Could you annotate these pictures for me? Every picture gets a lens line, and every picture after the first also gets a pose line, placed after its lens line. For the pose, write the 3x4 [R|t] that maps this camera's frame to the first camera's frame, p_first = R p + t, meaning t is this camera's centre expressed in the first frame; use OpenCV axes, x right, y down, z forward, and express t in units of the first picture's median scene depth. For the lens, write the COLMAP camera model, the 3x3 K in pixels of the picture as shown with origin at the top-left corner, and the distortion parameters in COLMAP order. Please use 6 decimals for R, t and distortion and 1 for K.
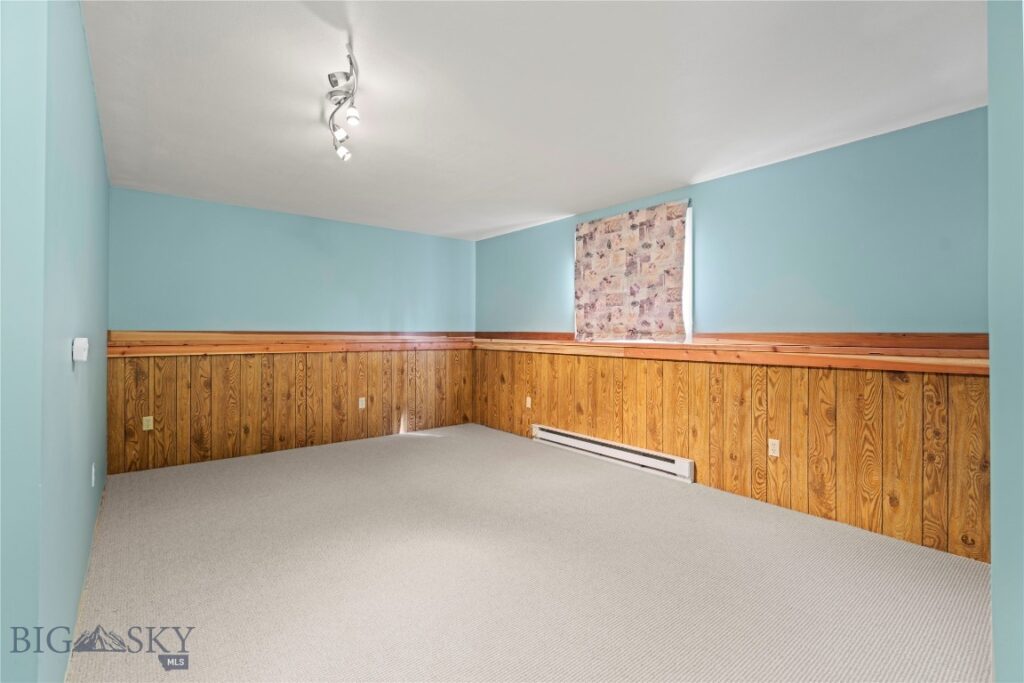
lens RADIAL K [[469.3, 0, 511.7], [0, 469.3, 336.4], [0, 0, 1]] dist [-0.001940, 0.000336]
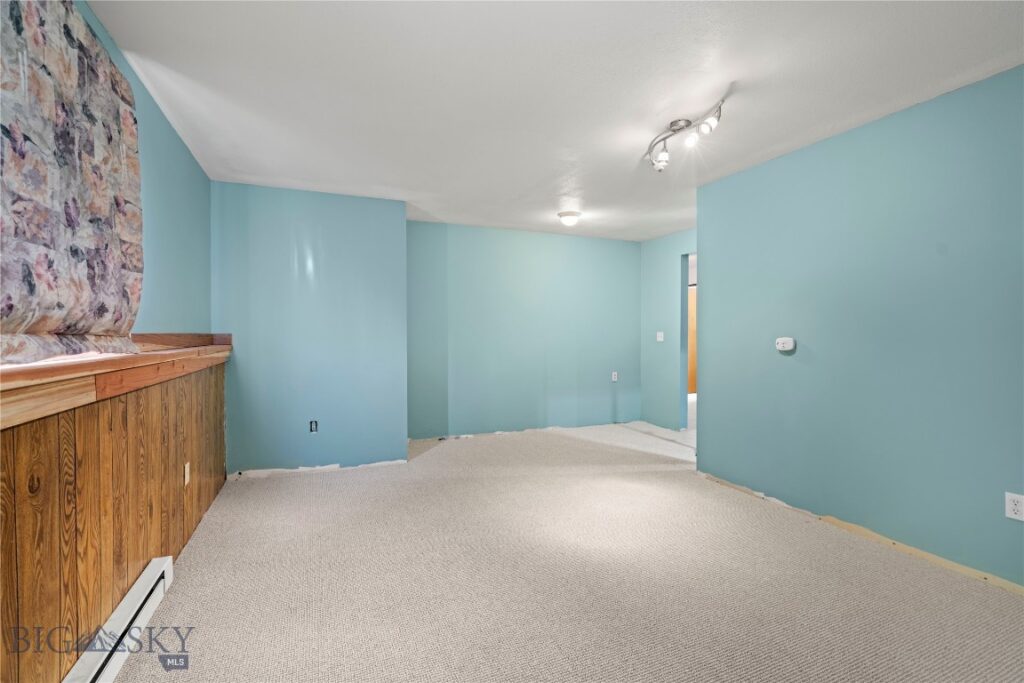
lens RADIAL K [[469.3, 0, 512.0], [0, 469.3, 337.7], [0, 0, 1]] dist [-0.001940, 0.000336]
pose [[-0.964299, -0.007053, 0.264724, -0.155330], [-0.002637, 0.999851, 0.017033, -0.011217], [-0.264804, 0.015727, -0.964174, 1.234221]]
